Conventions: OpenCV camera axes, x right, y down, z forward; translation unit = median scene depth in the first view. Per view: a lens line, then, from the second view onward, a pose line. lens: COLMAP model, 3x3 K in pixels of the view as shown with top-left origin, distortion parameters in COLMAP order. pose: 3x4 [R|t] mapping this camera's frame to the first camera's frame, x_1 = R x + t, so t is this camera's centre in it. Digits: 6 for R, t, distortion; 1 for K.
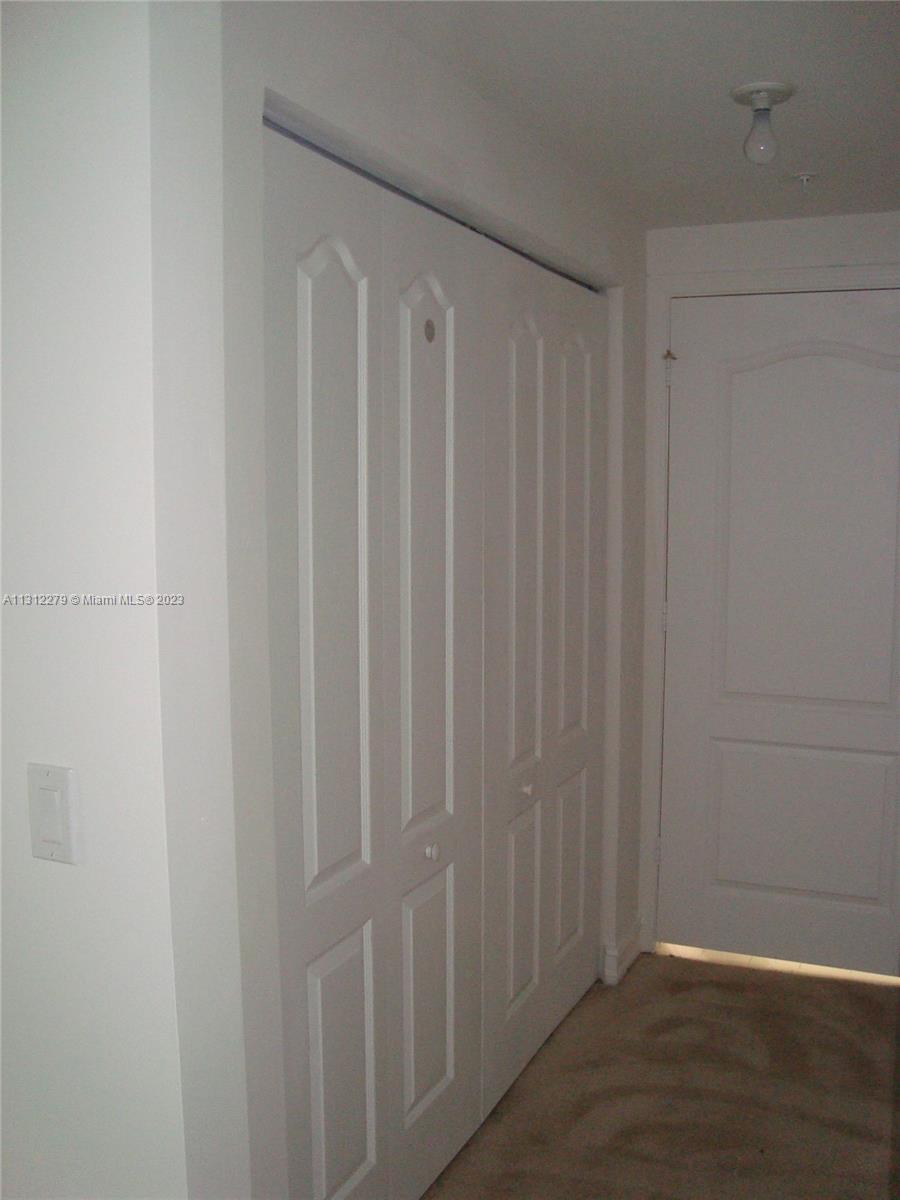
lens RADIAL K [[1148.4, 0, 450.0], [0, 1148.4, 600.0], [0, 0, 1]] dist [-0.211085, 0.237560]
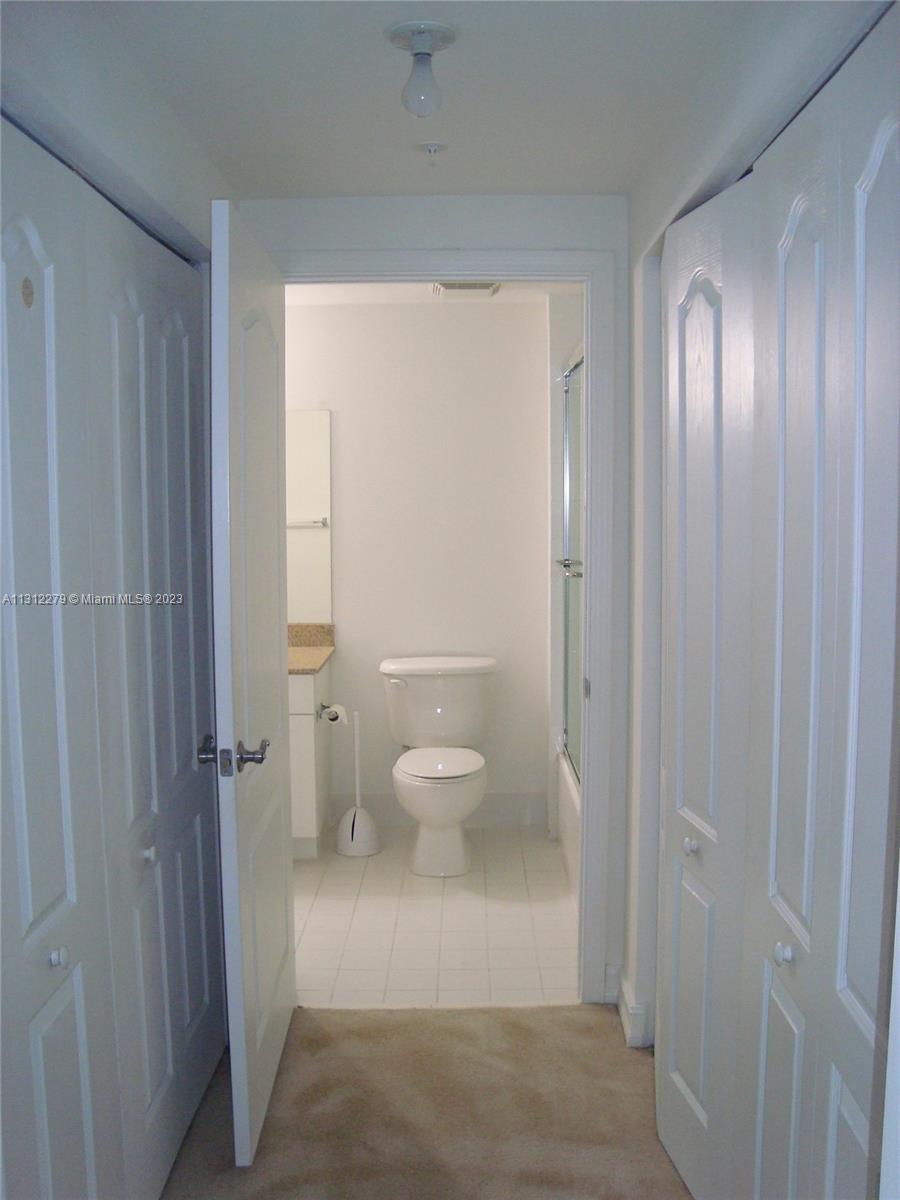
lens RADIAL K [[1148.4, 0, 450.0], [0, 1148.4, 600.0], [0, 0, 1]] dist [-0.211085, 0.237560]
pose [[0.911429, -0.046675, 0.408802, -0.068363], [0.049069, 0.998785, 0.004637, -0.014561], [-0.408522, 0.015833, 0.912611, 0.180080]]
